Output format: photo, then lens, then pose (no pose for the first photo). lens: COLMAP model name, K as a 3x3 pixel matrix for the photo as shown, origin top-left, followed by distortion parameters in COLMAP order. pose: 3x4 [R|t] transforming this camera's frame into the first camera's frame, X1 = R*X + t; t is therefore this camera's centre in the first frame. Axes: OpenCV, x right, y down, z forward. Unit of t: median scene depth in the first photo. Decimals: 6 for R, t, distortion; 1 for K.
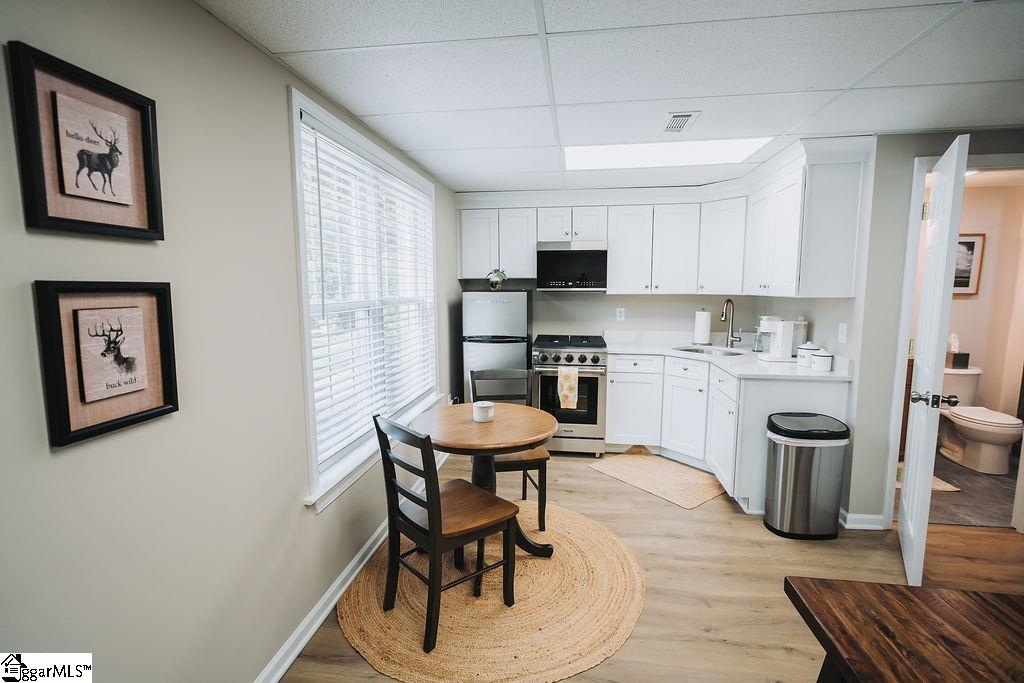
lens RADIAL K [[476.0, 0, 511.2], [0, 476.0, 344.0], [0, 0, 1]] dist [-0.005978, 0.001808]
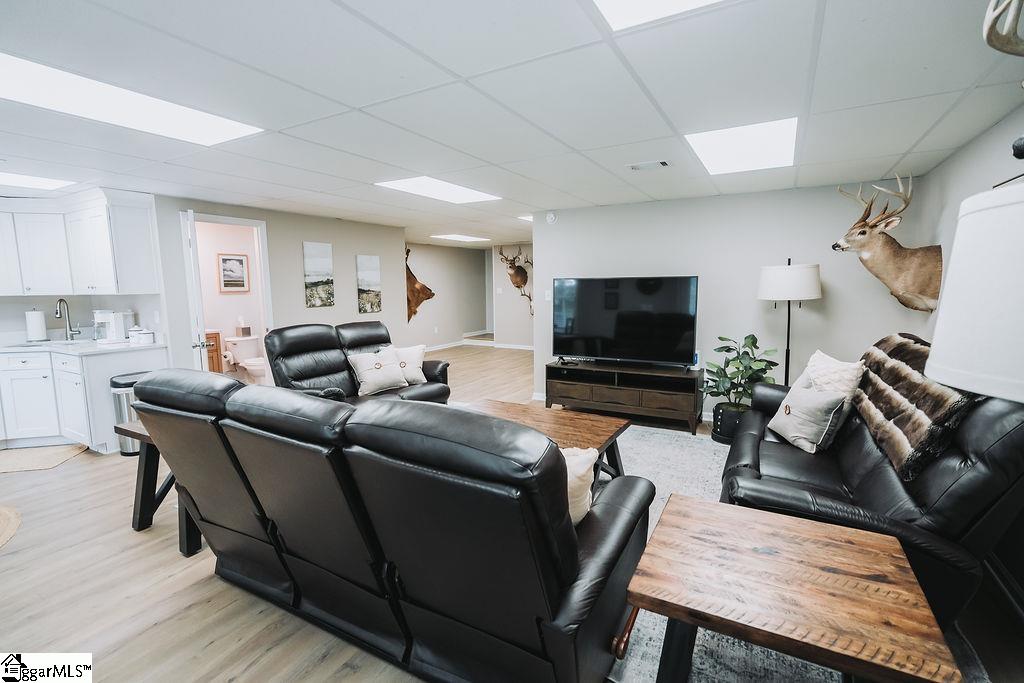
lens RADIAL K [[476.0, 0, 516.1], [0, 476.0, 342.5], [0, 0, 1]] dist [-0.005978, 0.001808]
pose [[0.378614, -0.113523, 0.918566, -0.215474], [0.121937, 0.989917, 0.072081, 0.069011], [-0.917487, 0.084716, 0.388639, -0.503253]]
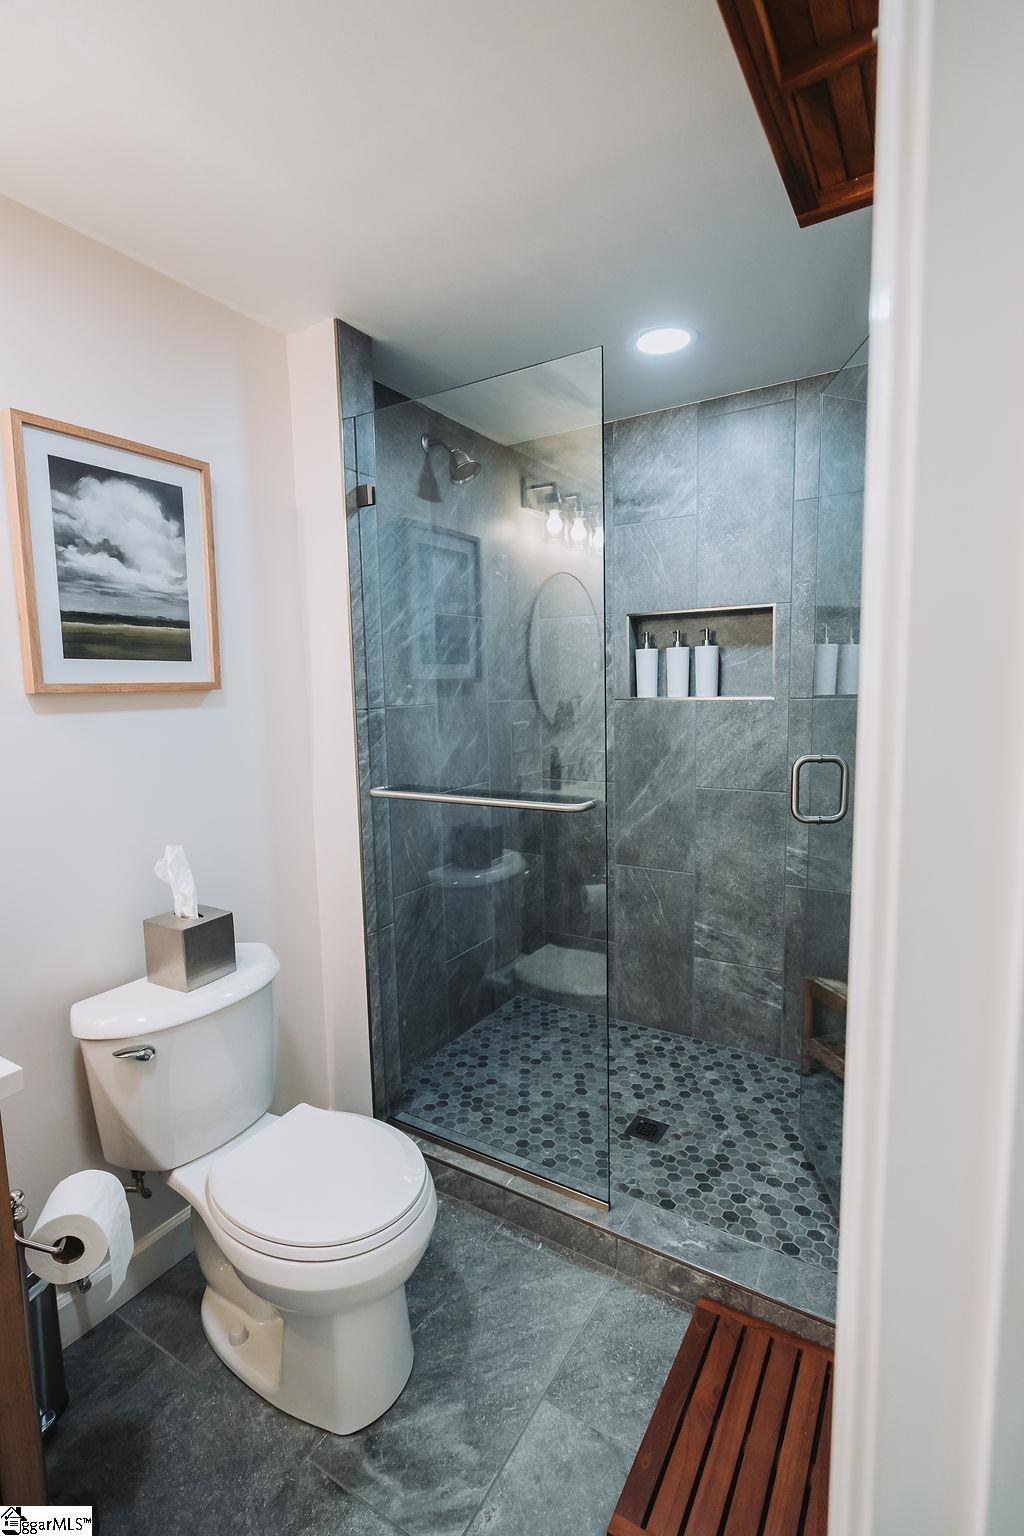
lens RADIAL K [[714.0, 0, 506.1], [0, 714.0, 764.5], [0, 0, 1]] dist [-0.005978, 0.001808]
pose [[0.410181, -0.112372, 0.905055, 0.705592], [0.128885, 0.989563, 0.064453, -0.068818], [-0.902851, 0.090211, 0.420383, 0.714440]]
